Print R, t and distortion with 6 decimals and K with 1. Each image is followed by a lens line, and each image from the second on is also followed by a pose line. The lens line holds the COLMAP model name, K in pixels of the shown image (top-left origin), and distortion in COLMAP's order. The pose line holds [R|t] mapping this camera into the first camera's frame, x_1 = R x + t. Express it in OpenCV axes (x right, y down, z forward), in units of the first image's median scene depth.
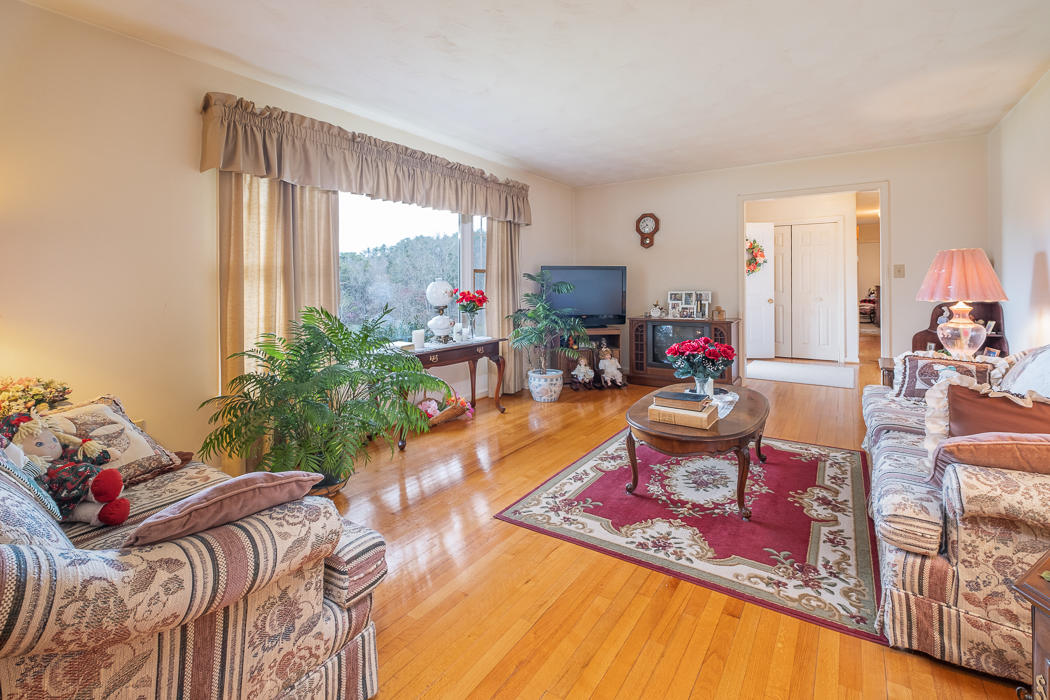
lens RADIAL K [[476.4, 0, 529.7], [0, 476.4, 284.7], [0, 0, 1]] dist [0.000476, -0.000167]
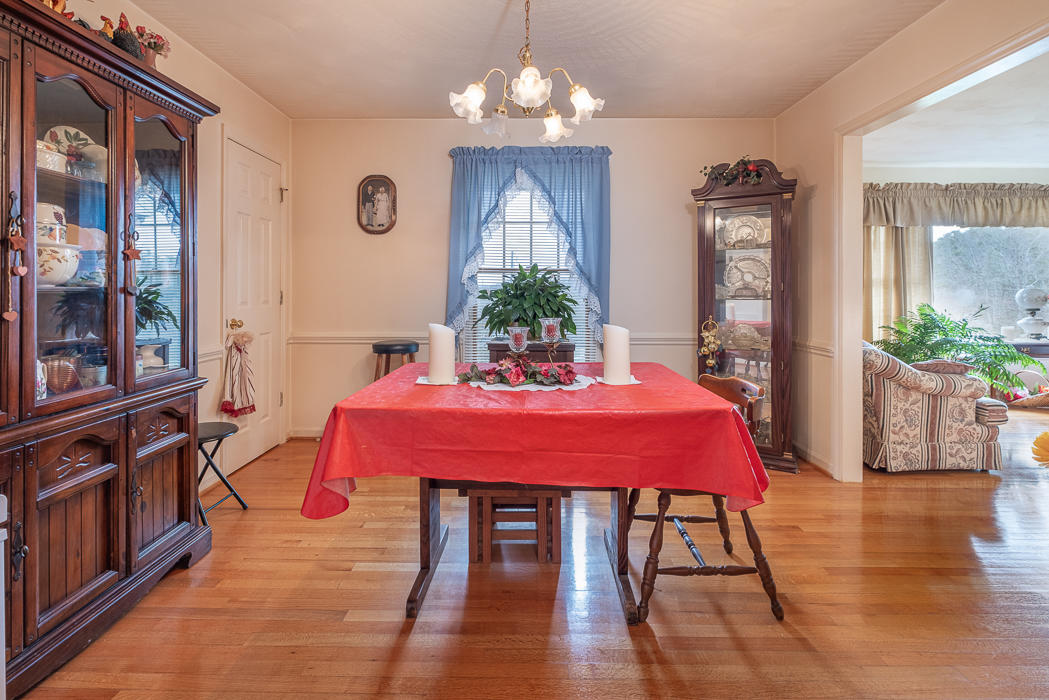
lens RADIAL K [[476.0, 0, 529.2], [0, 476.0, 284.8], [0, 0, 1]] dist [0.000476, -0.000167]
pose [[0.557398, 0.001776, -0.830244, 0.130547], [-0.008402, 0.999959, -0.003502, -0.001474], [0.830203, 0.008928, 0.557390, -0.913292]]
